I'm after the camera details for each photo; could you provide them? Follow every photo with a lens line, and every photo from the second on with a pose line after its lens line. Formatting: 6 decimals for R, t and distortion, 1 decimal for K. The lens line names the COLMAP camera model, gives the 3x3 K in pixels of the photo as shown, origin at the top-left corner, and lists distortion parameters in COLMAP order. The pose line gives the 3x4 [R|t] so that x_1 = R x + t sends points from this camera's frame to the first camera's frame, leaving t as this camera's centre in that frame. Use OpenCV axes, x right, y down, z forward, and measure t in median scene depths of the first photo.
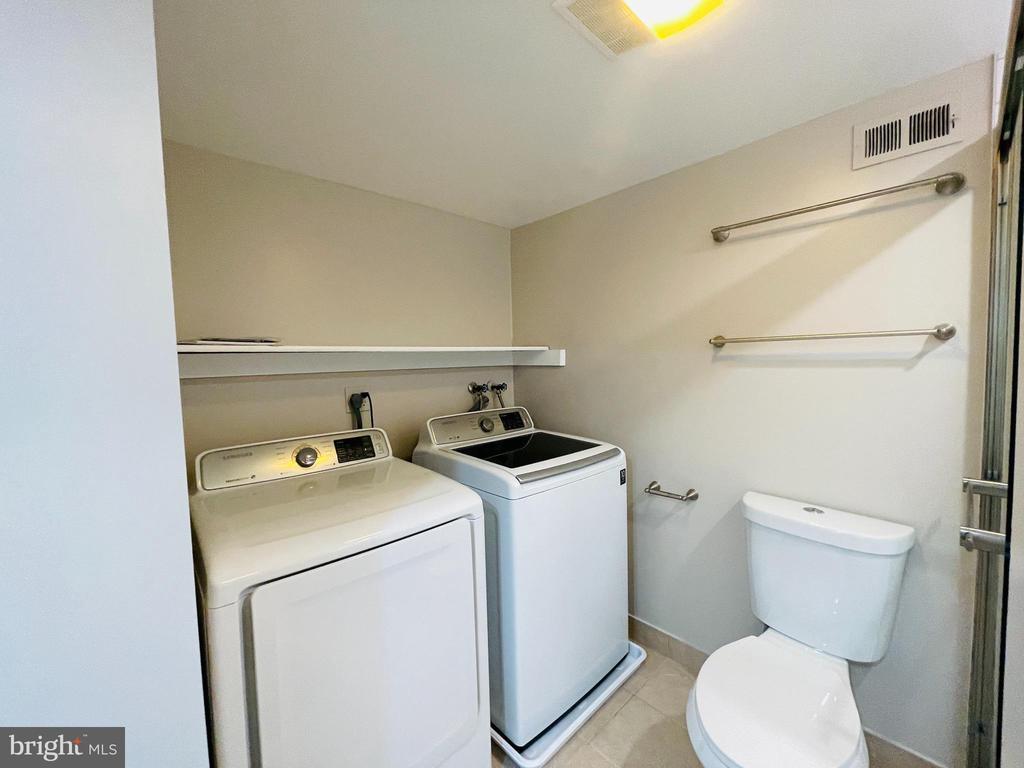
lens RADIAL K [[419.4, 0, 510.3], [0, 419.4, 380.8], [0, 0, 1]] dist [-0.003008, -0.000368]
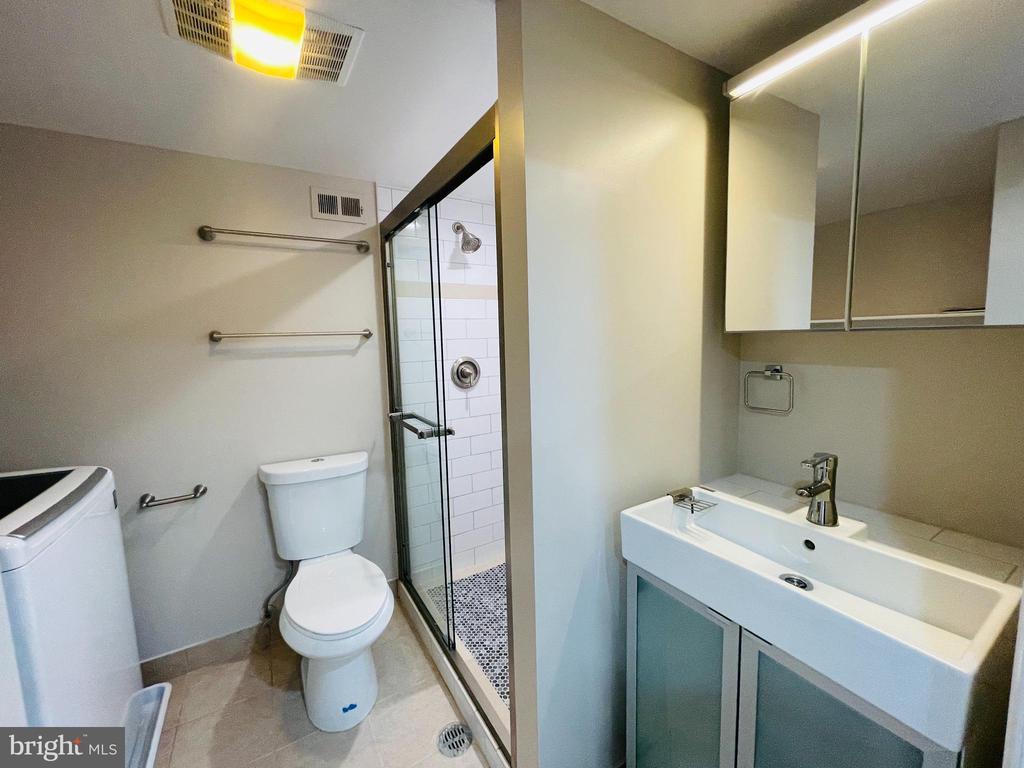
lens RADIAL K [[411.9, 0, 511.0], [0, 411.9, 380.5], [0, 0, 1]] dist [-0.000858, 0.003484]
pose [[0.194433, -0.081813, 0.977498, -0.462764], [0.079085, 0.994579, 0.067512, 0.007442], [-0.977722, 0.064179, 0.199849, 0.088584]]
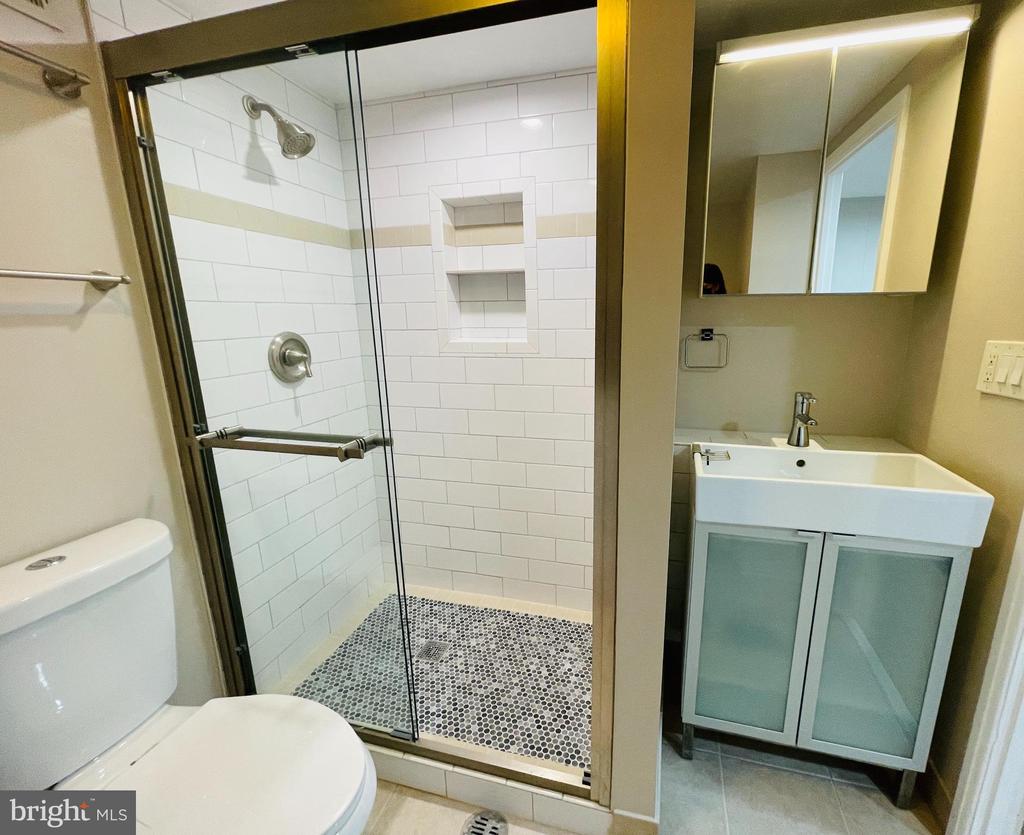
lens RADIAL K [[448.2, 0, 546.0], [0, 448.2, 415.8], [0, 0, 1]] dist [-0.000867, -0.000827]
pose [[-0.549754, -0.149231, 0.821888, -0.189951], [0.075987, 0.970899, 0.227114, 0.006899], [-0.831863, 0.187310, -0.522416, 0.699145]]
